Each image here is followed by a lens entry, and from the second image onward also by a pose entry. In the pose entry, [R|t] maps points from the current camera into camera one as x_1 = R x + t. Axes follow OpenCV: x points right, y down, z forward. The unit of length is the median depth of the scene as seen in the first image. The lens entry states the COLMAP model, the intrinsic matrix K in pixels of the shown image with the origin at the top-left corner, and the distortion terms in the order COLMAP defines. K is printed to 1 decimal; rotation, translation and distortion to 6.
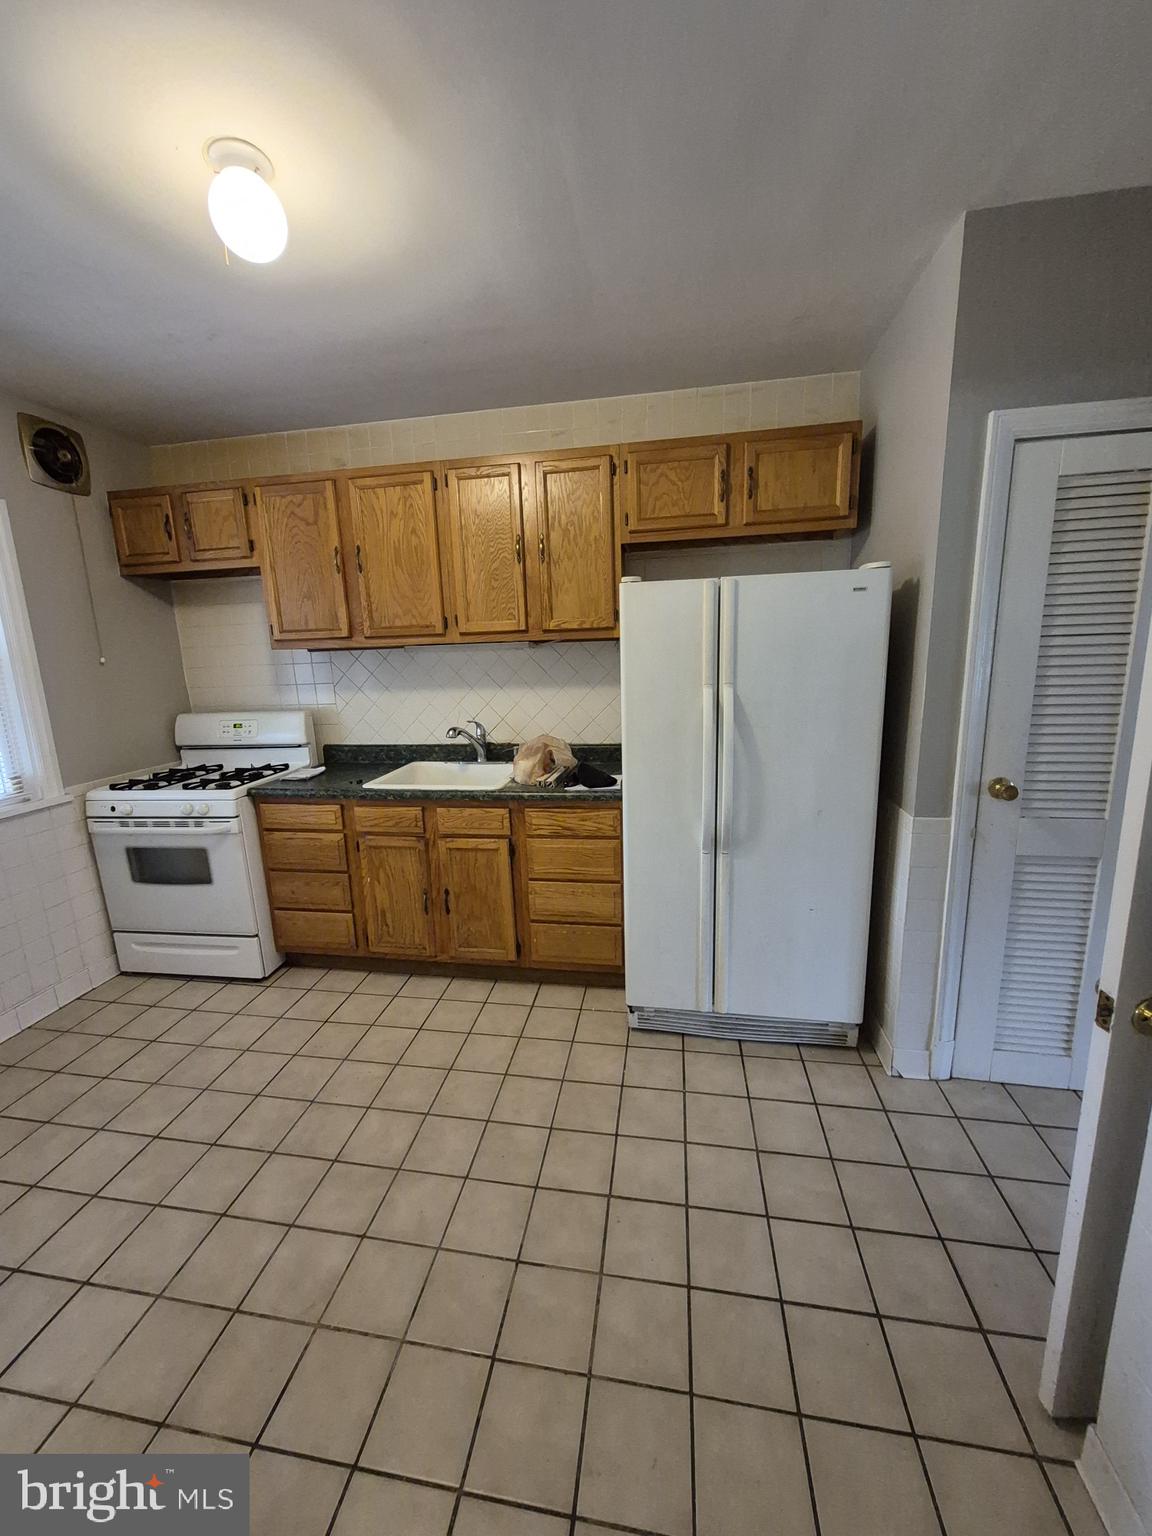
lens RADIAL K [[597.0, 0, 567.7], [0, 597.0, 766.0], [0, 0, 1]] dist [0.001931, -0.001844]
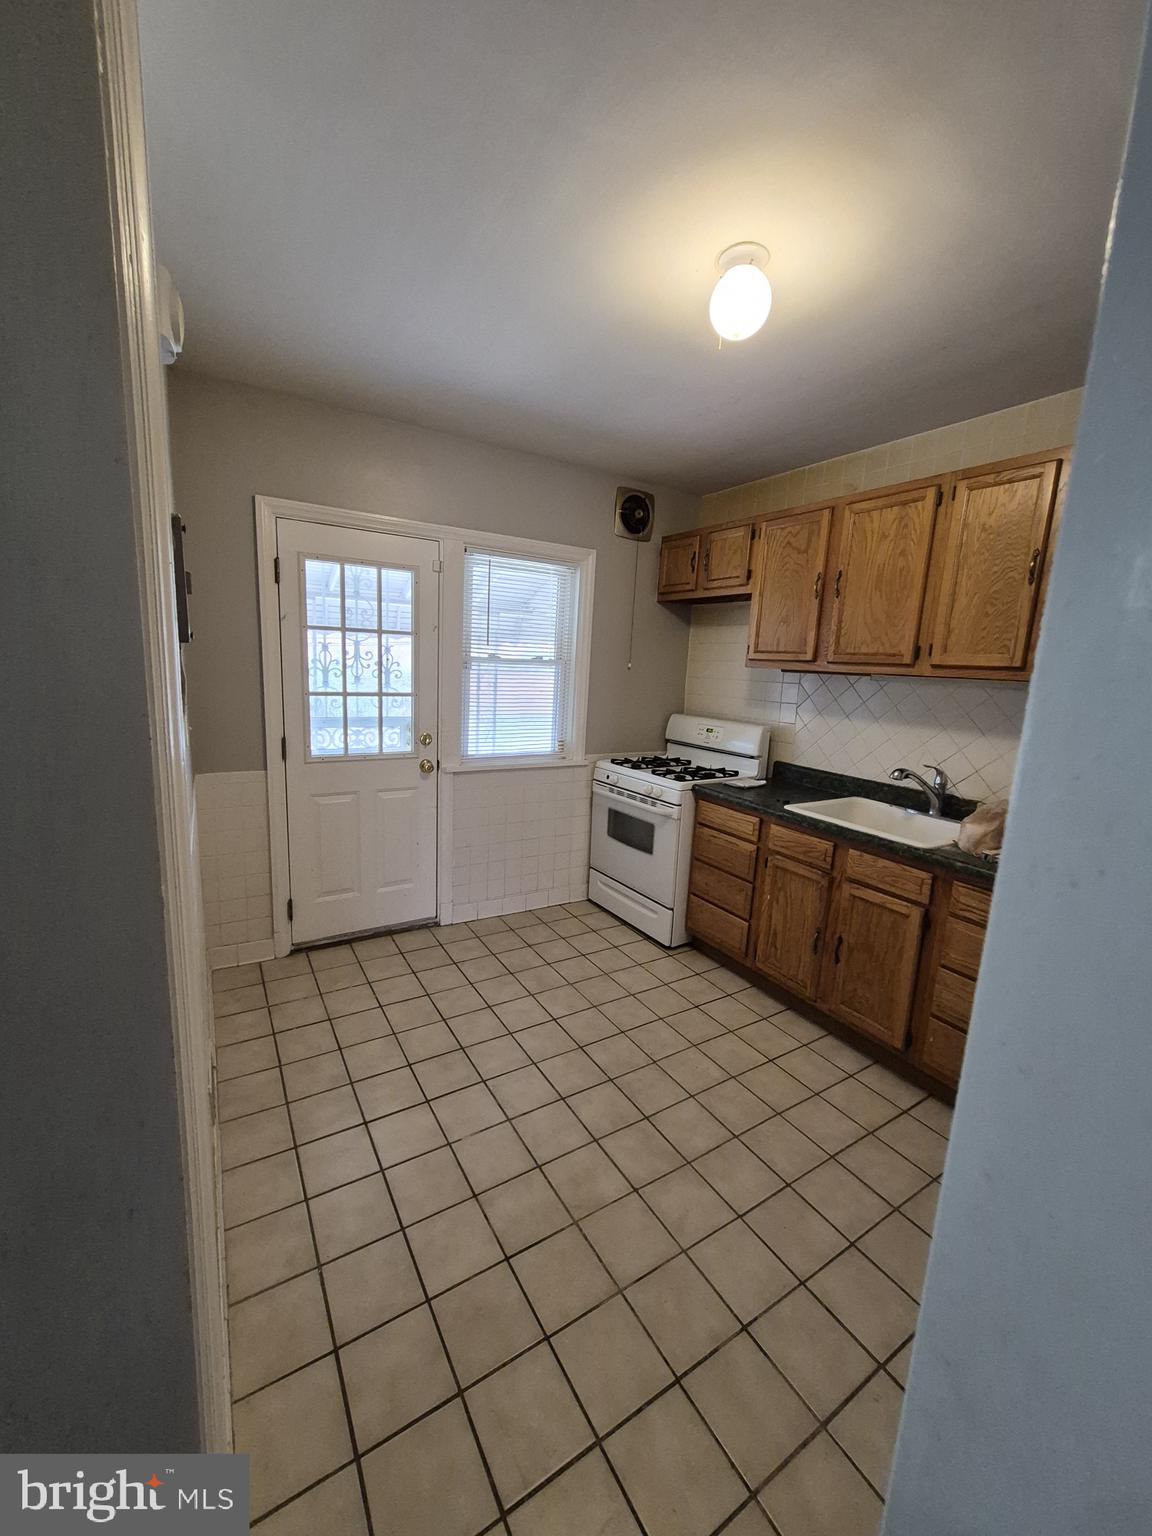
lens RADIAL K [[597.0, 0, 562.2], [0, 597.0, 765.1], [0, 0, 1]] dist [0.001931, -0.001844]
pose [[0.651865, 0.194881, -0.732866, 0.136418], [-0.216472, 0.974024, 0.066463, -0.019919], [0.726782, 0.115320, 0.677119, 0.028236]]
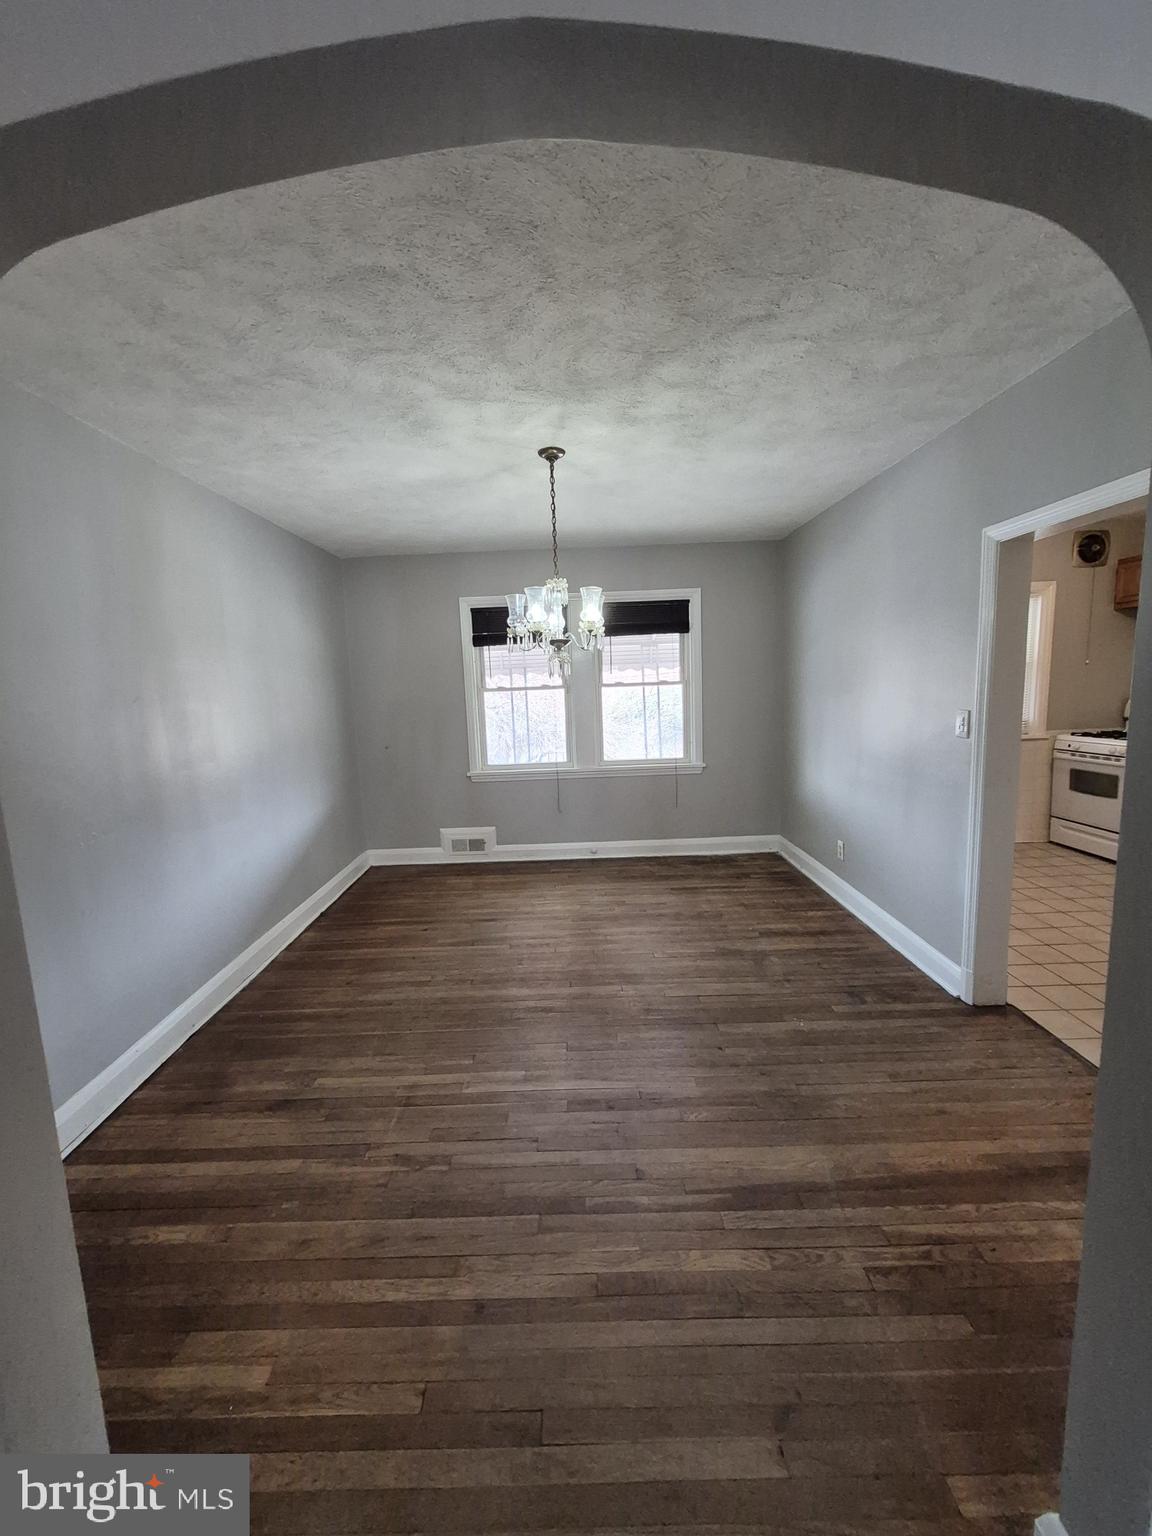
lens RADIAL K [[597.0, 0, 568.4], [0, 597.0, 762.8], [0, 0, 1]] dist [0.001931, -0.001844]
pose [[0.174505, 0.157988, -0.971899, 0.707025], [-0.164908, 0.977792, 0.129336, 0.138026], [0.970749, 0.137704, 0.196683, -0.780782]]
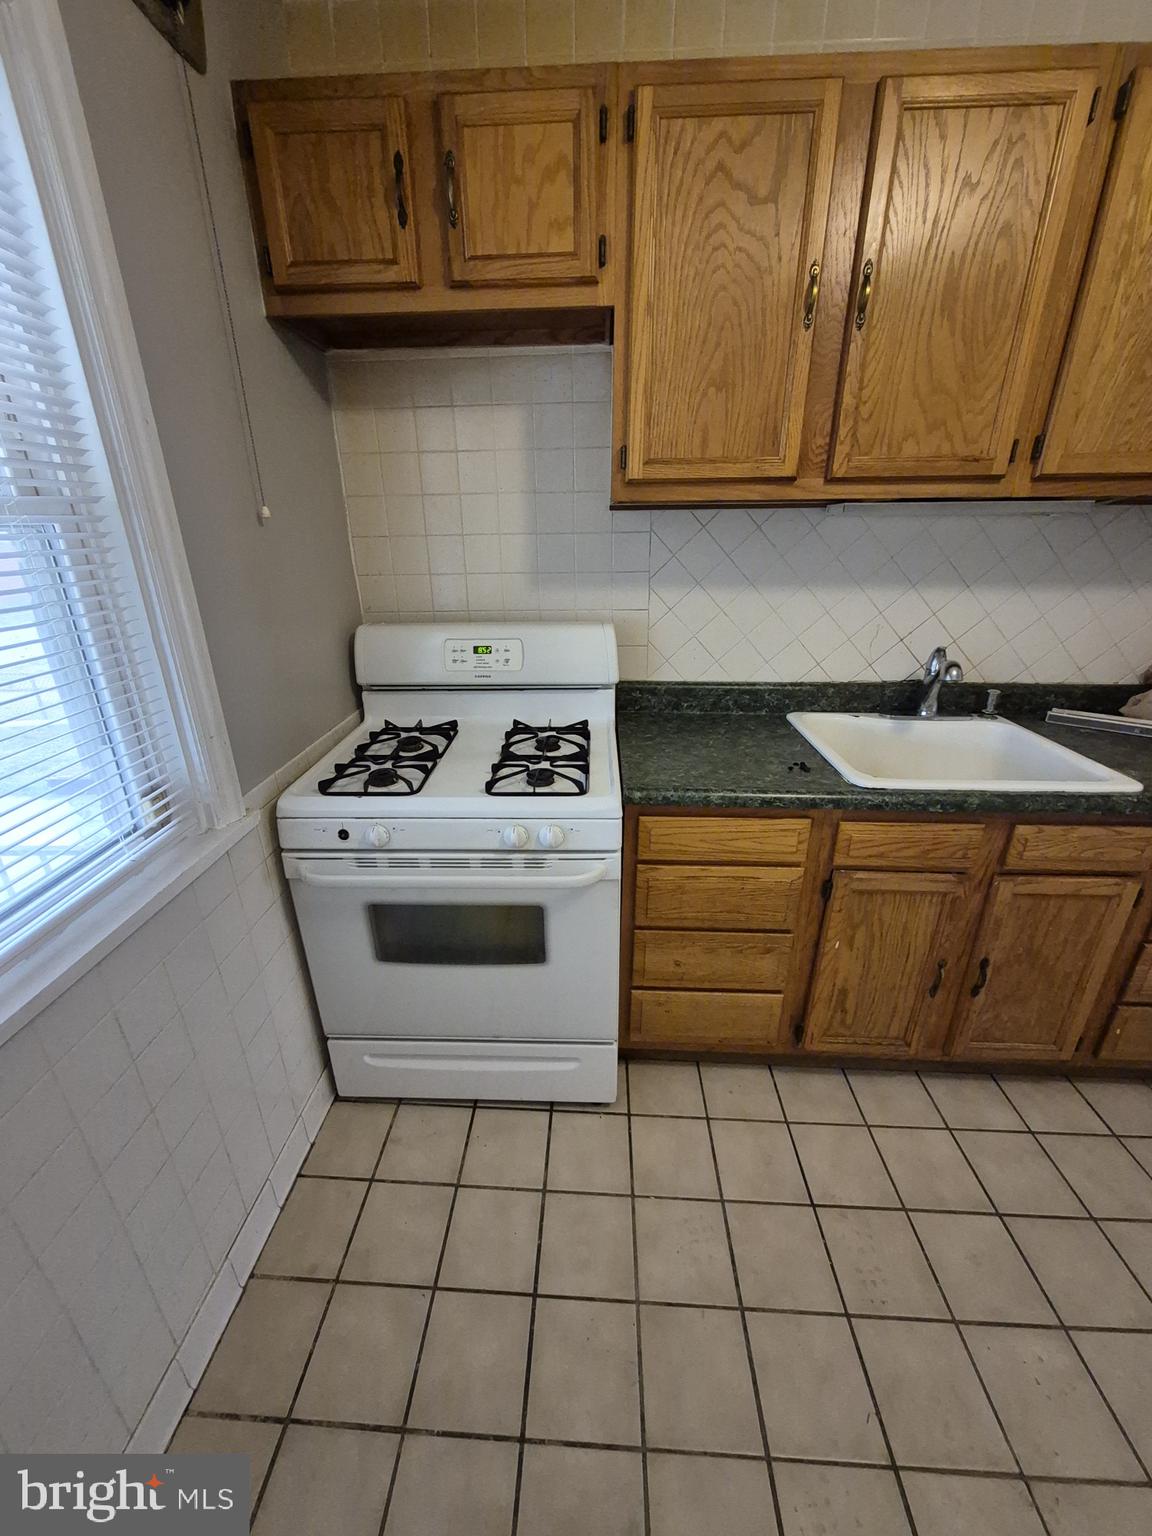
lens RADIAL K [[597.0, 0, 560.7], [0, 597.0, 766.4], [0, 0, 1]] dist [0.001931, -0.001844]
pose [[0.992474, -0.021089, 0.120627, -0.641523], [-0.001425, 0.983003, 0.183584, -0.073129], [-0.122448, -0.182374, 0.975575, 0.510261]]
